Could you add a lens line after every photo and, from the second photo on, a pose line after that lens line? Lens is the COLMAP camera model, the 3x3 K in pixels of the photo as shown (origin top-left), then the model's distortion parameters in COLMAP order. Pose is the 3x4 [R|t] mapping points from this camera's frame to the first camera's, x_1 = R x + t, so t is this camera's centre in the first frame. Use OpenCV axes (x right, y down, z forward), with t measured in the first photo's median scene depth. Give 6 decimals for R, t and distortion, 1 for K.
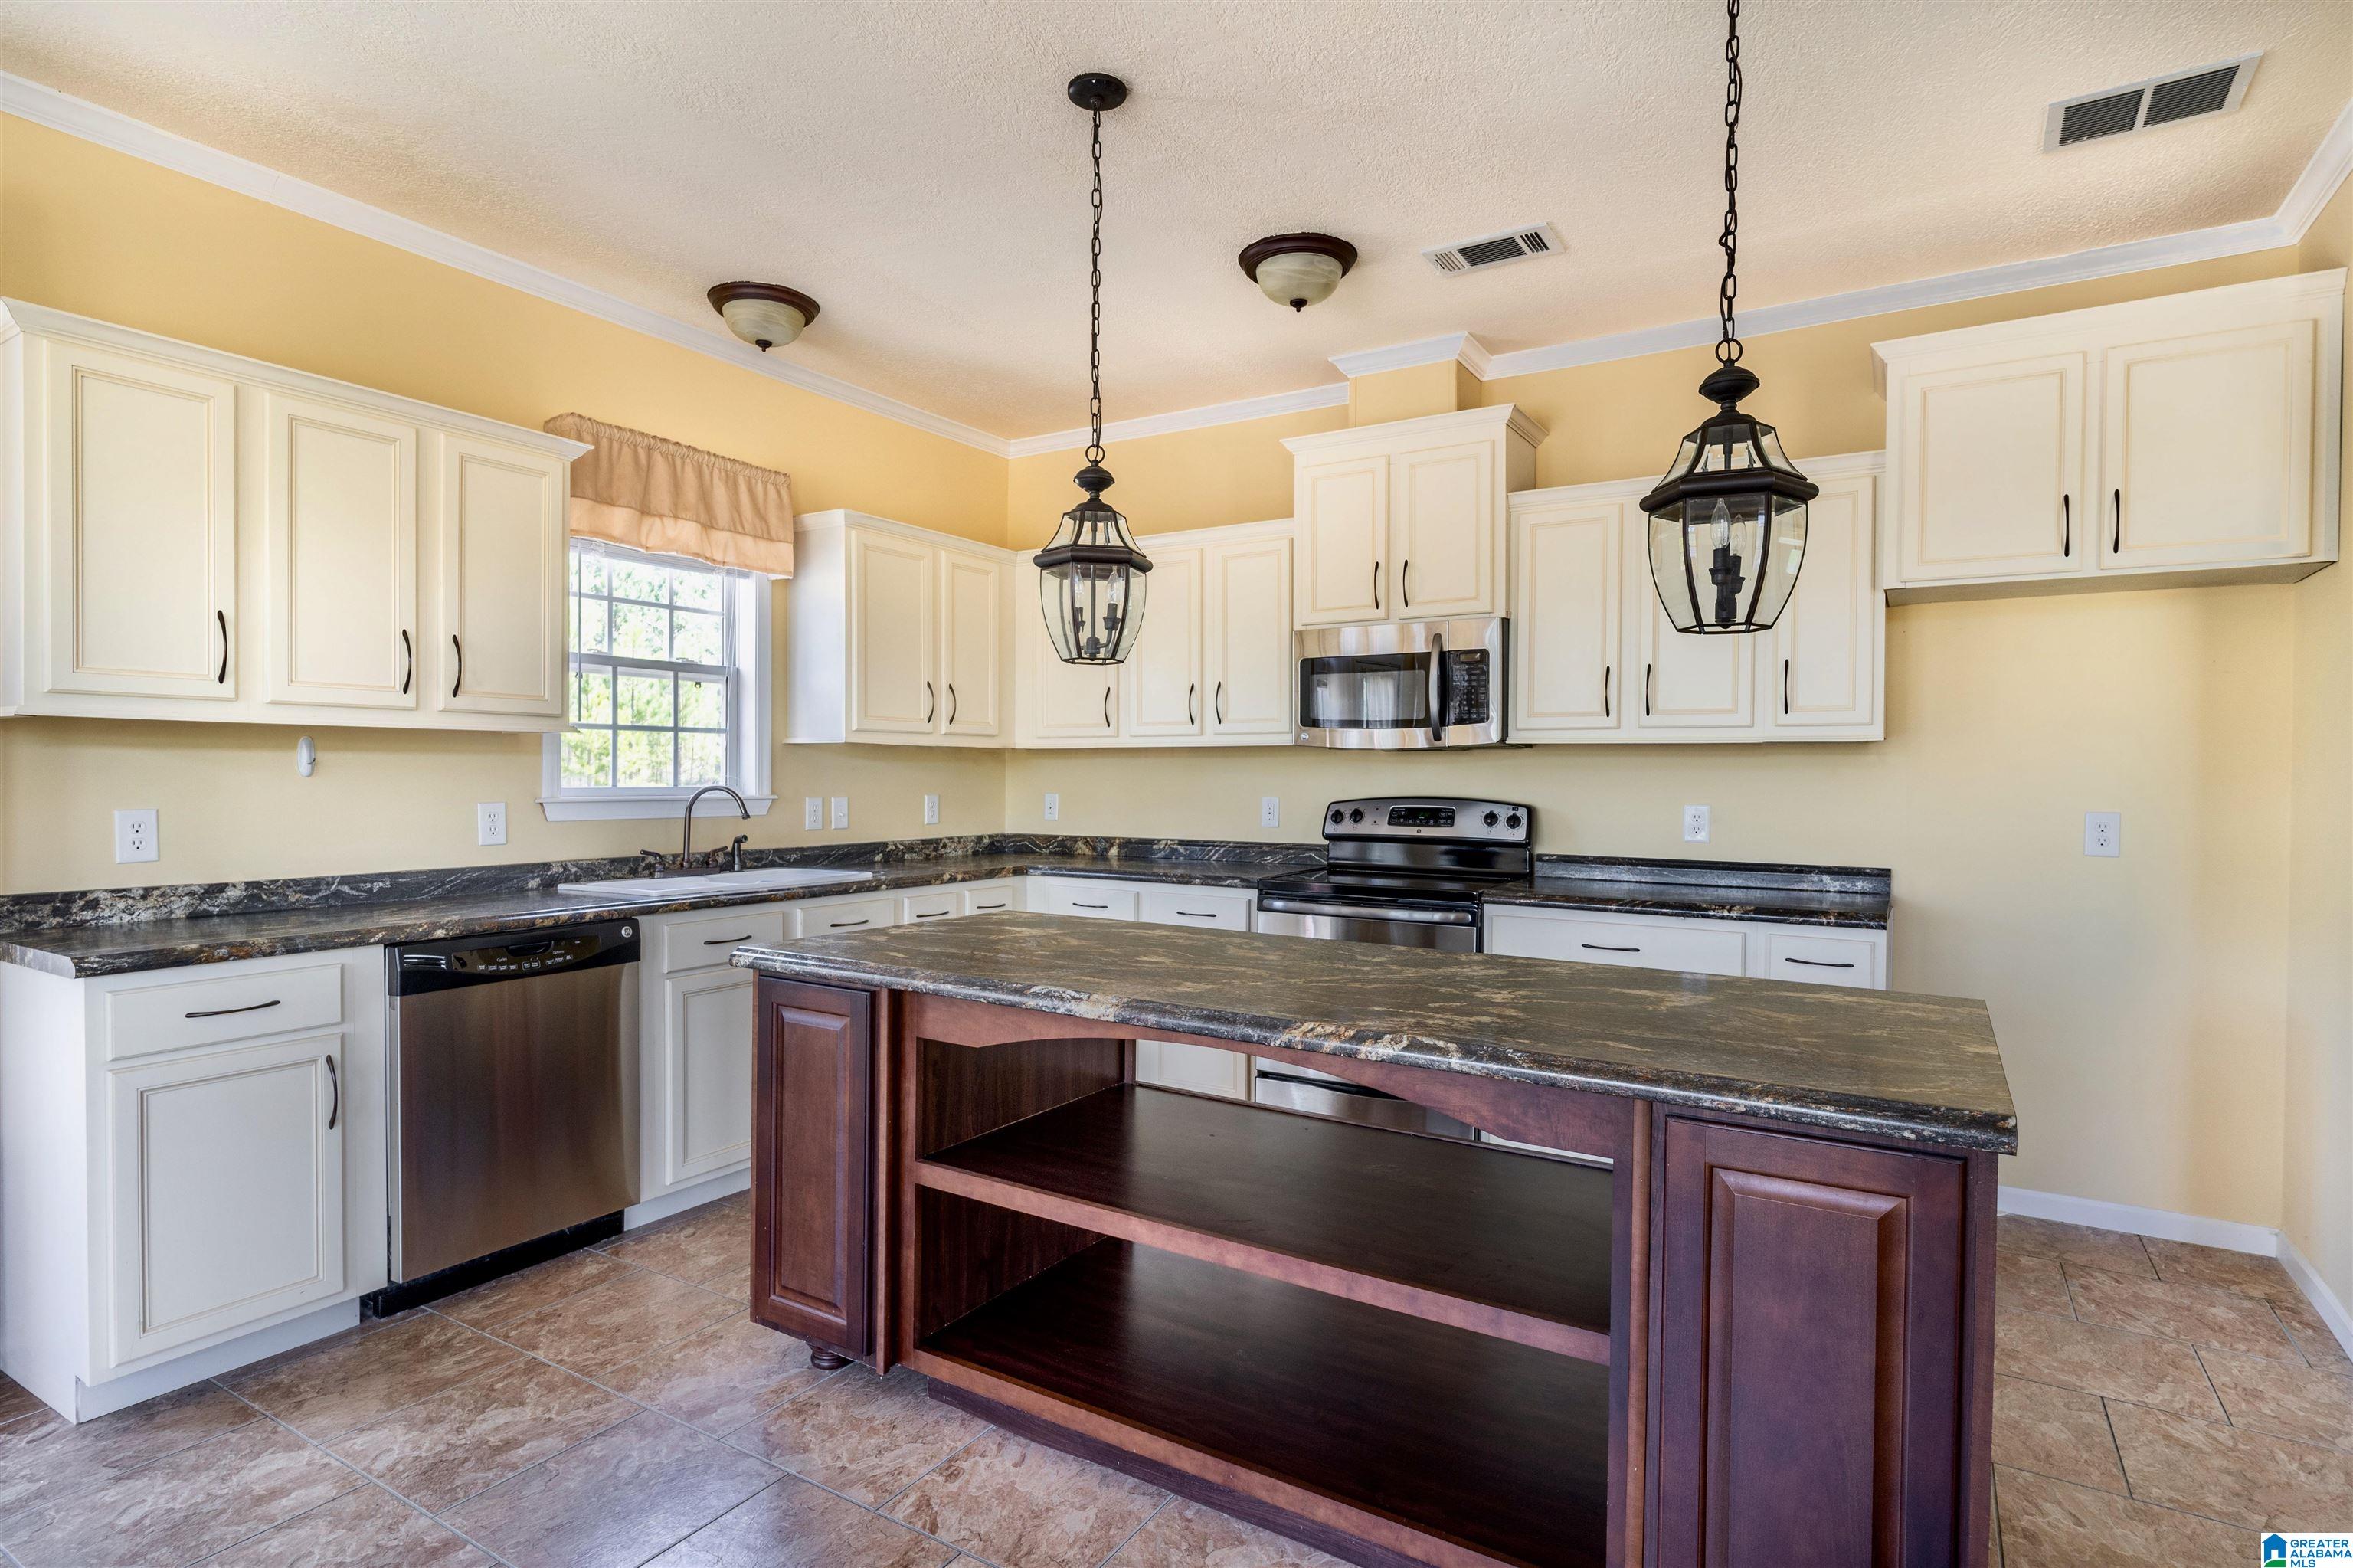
lens RADIAL K [[1202.8, 0, 1174.3], [0, 1202.8, 789.9], [0, 0, 1]] dist [-0.001656, 0.000723]
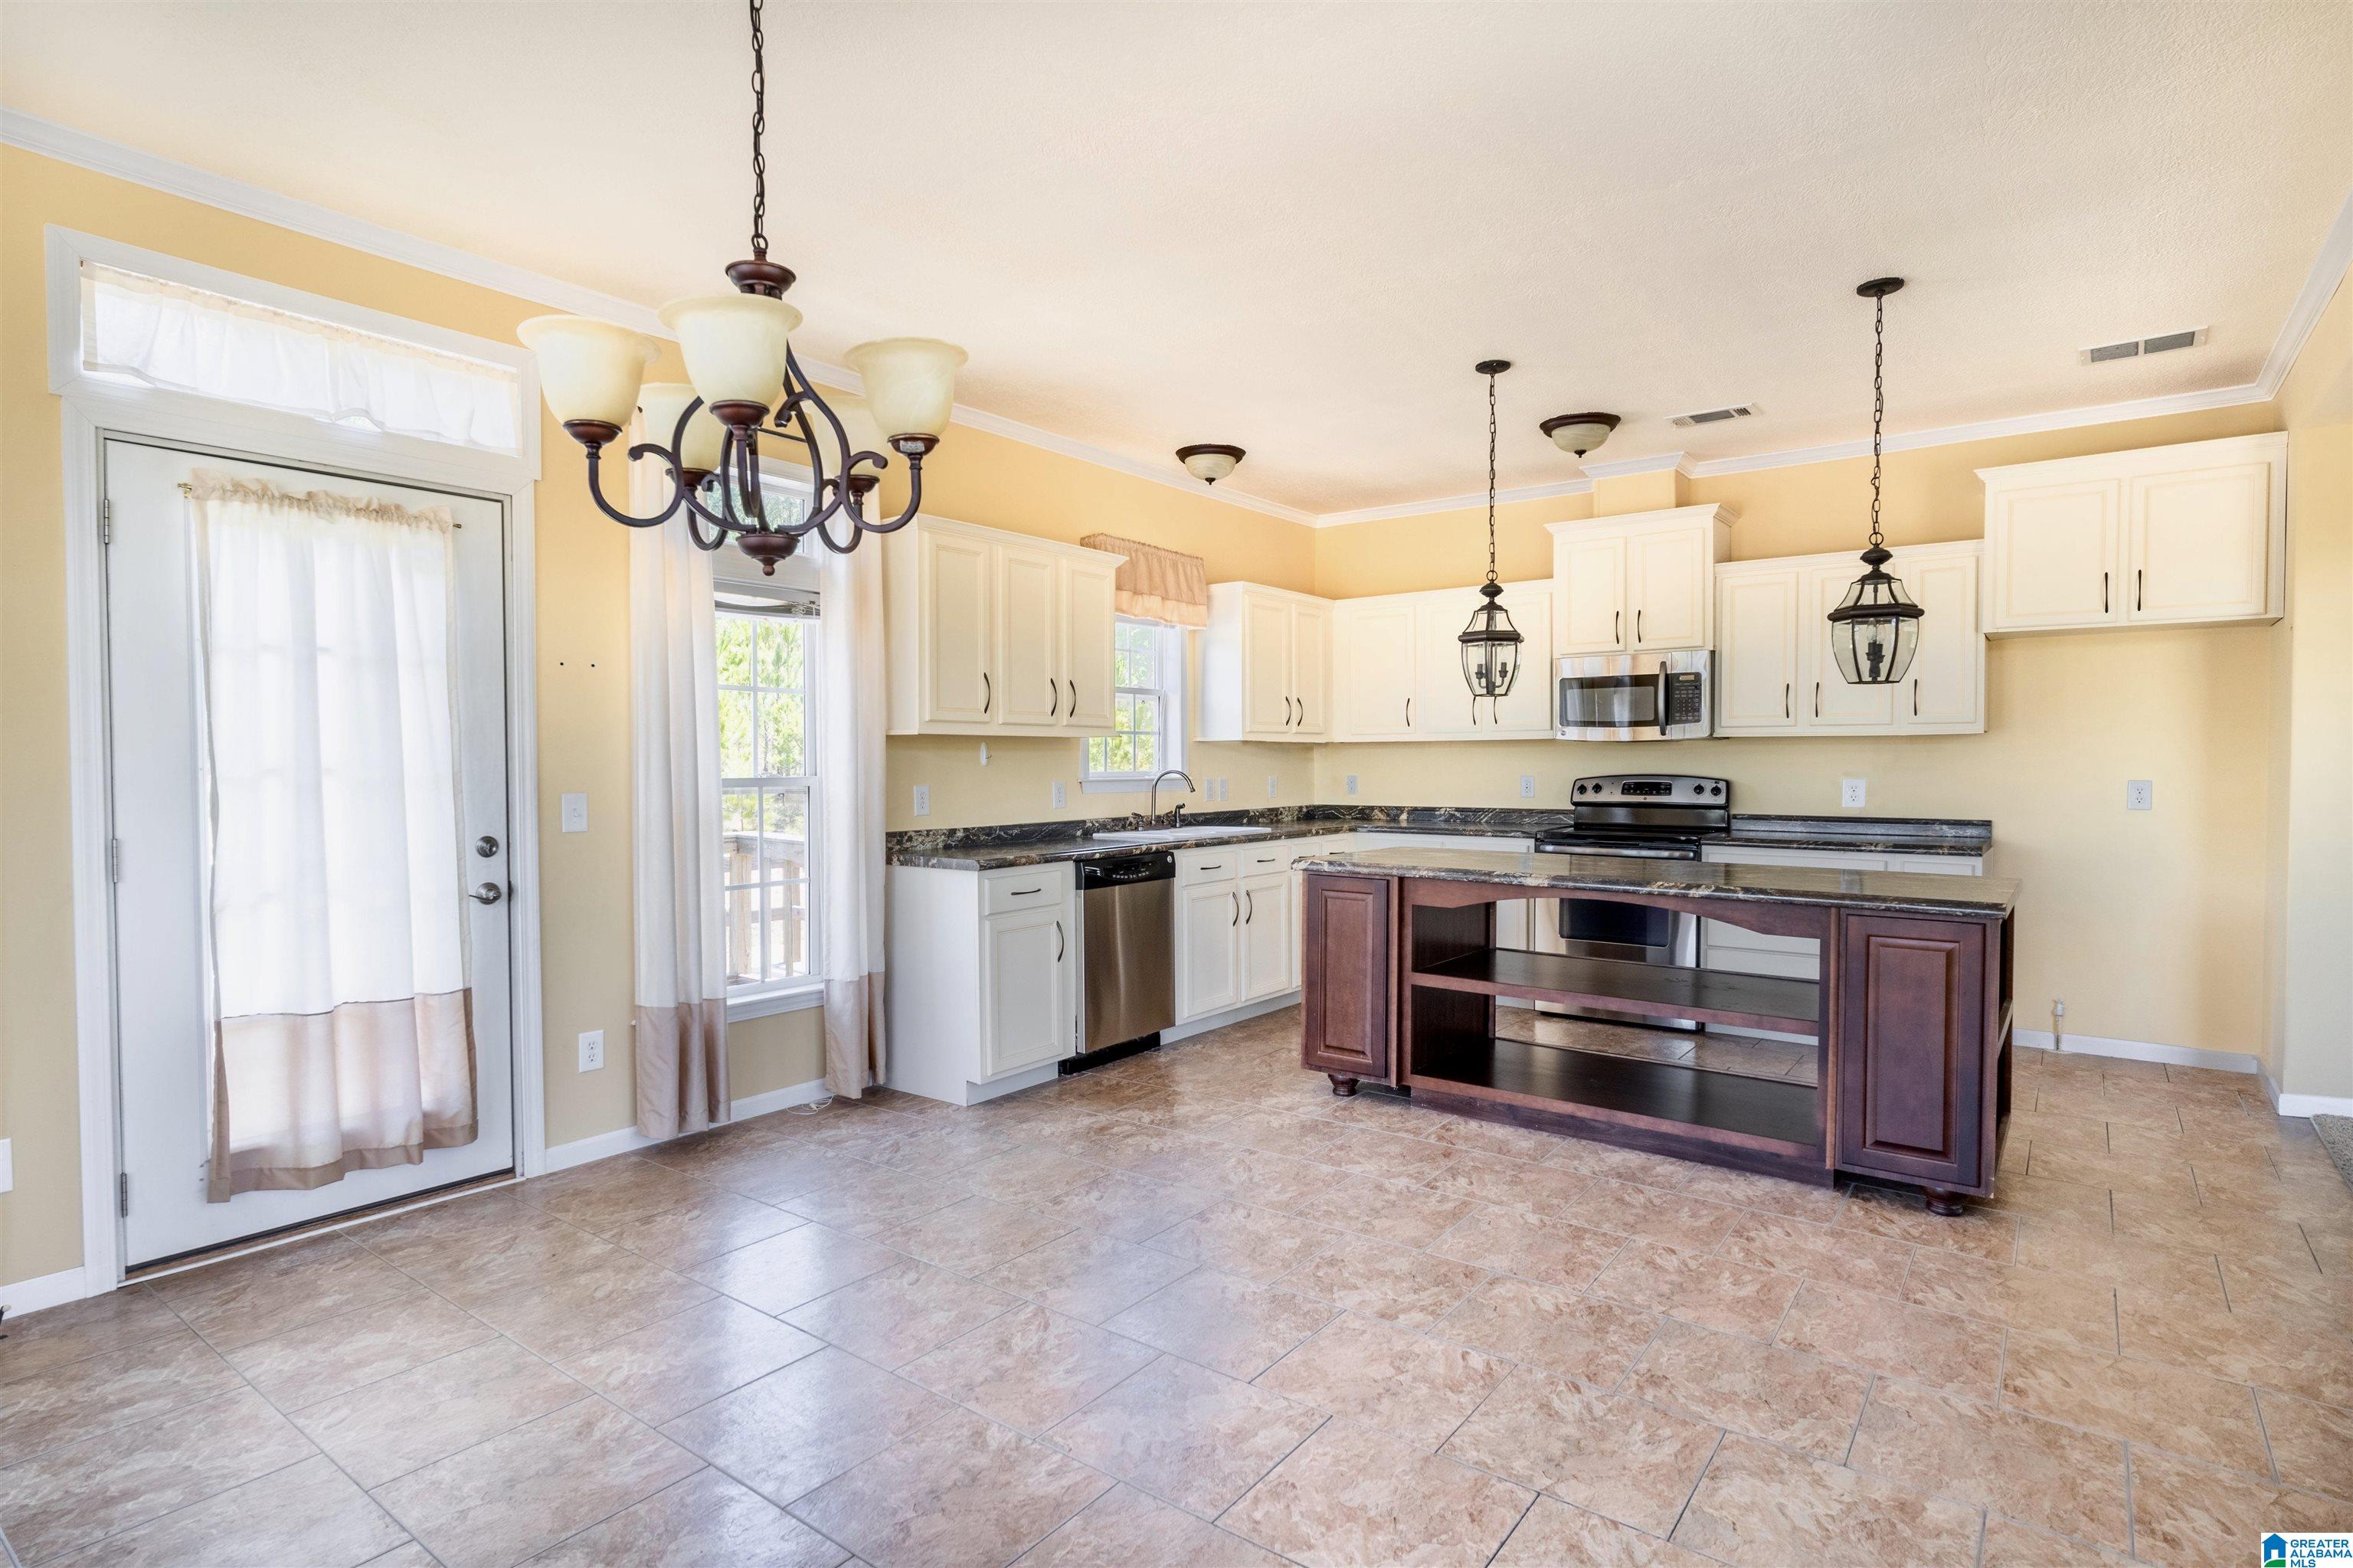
lens RADIAL K [[1202.8, 0, 1174.3], [0, 1202.8, 789.9], [0, 0, 1]] dist [-0.001656, 0.000723]
pose [[0.995651, -0.006510, -0.092930, -0.261176], [0.007598, 0.999907, 0.011358, 0.004466], [0.092848, -0.012015, 0.995608, -0.556342]]
